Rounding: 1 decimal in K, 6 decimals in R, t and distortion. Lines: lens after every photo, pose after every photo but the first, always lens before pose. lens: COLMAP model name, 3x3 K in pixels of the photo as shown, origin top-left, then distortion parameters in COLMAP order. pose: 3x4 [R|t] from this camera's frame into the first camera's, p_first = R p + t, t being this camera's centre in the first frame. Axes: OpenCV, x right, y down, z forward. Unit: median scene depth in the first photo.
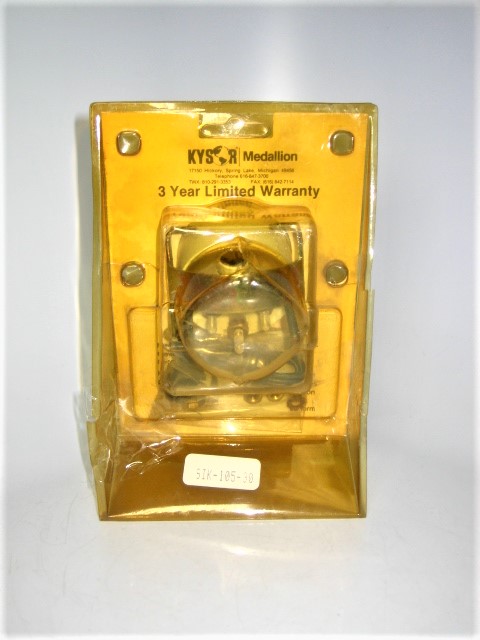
lens RADIAL K [[809.1, 0, 240.0], [0, 809.1, 320.0], [0, 0, 1]] dist [-0.120449, 0.011075]
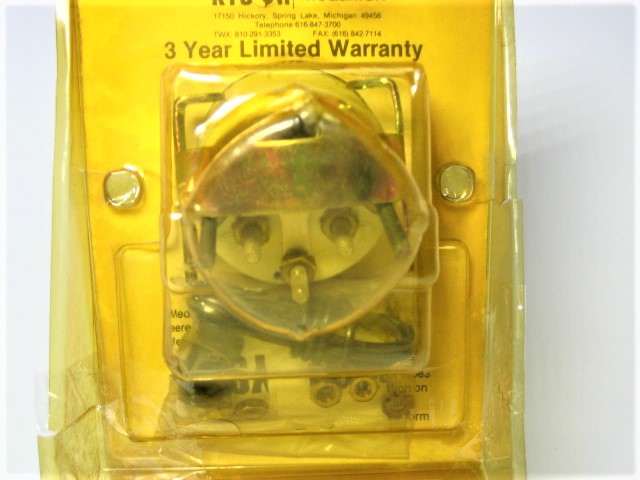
lens RADIAL K [[809.1, 0, 320.0], [0, 809.1, 240.0], [0, 0, 1]] dist [-0.120449, 0.011075]
pose [[0.999685, -0.023067, 0.009852, 0.009092], [0.024626, 0.977228, -0.210757, 0.115797], [-0.004766, 0.210934, 0.977489, 0.422924]]
